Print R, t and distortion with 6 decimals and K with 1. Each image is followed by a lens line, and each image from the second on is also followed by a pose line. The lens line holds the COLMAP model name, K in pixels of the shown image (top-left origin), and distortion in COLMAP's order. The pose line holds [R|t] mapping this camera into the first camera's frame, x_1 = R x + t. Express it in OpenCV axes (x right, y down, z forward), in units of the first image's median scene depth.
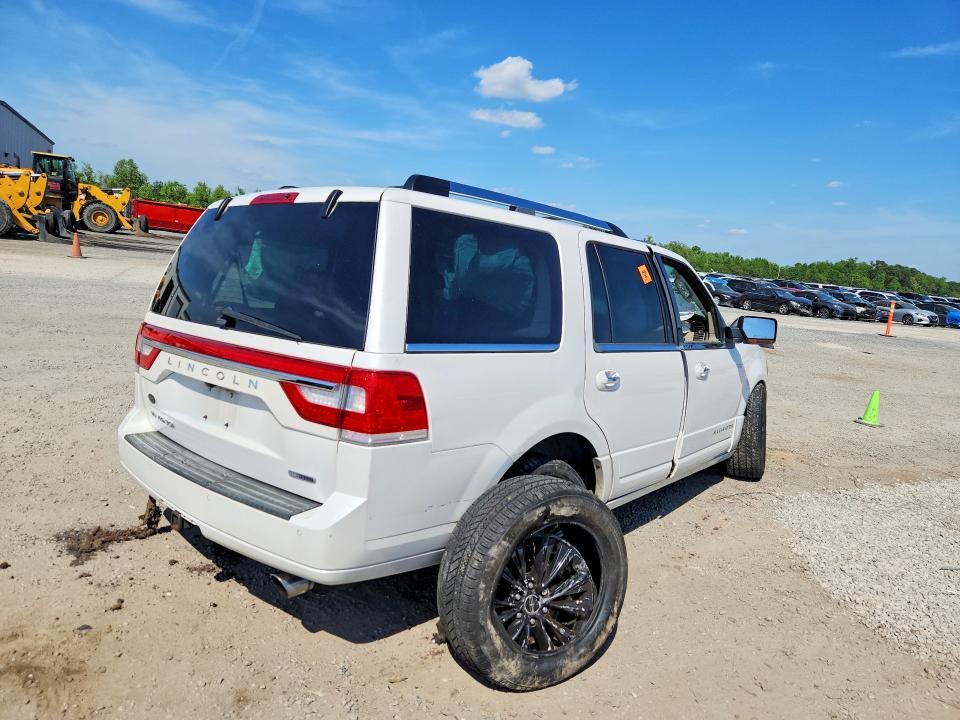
lens RADIAL K [[667.4, 0, 479.7], [0, 667.4, 359.3], [0, 0, 1]] dist [0.012520, 0.002288]
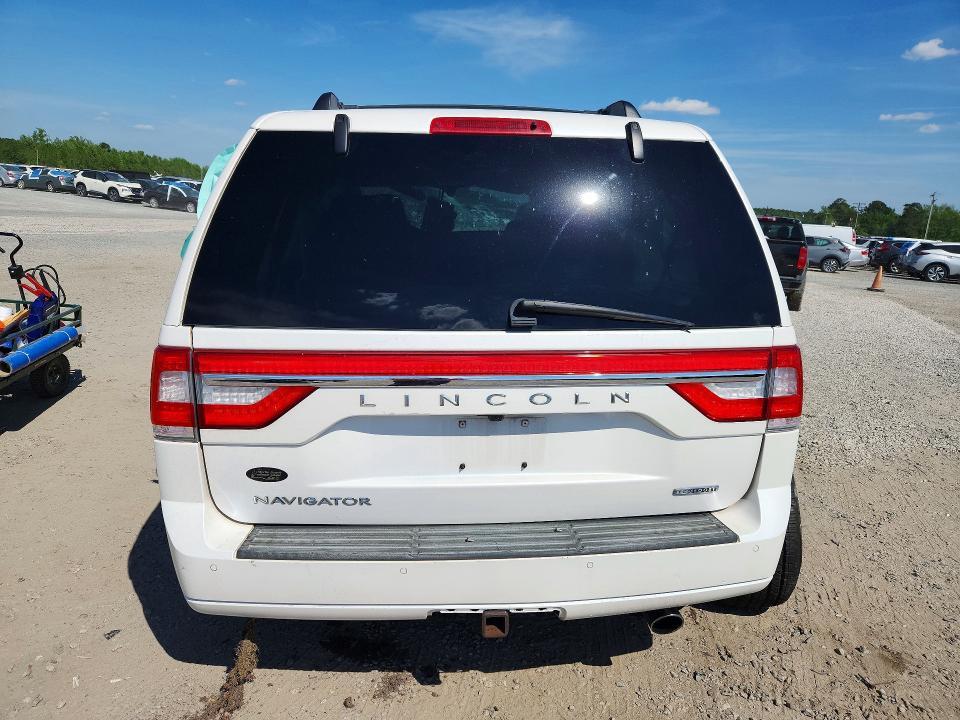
lens RADIAL K [[667.4, 0, 479.7], [0, 667.4, 360.9], [0, 0, 1]] dist [0.012520, 0.002288]
pose [[0.674787, -0.211750, 0.706983, -0.900190], [0.106105, 0.975838, 0.191002, -0.149796], [-0.730345, -0.053871, 0.680951, 0.580323]]
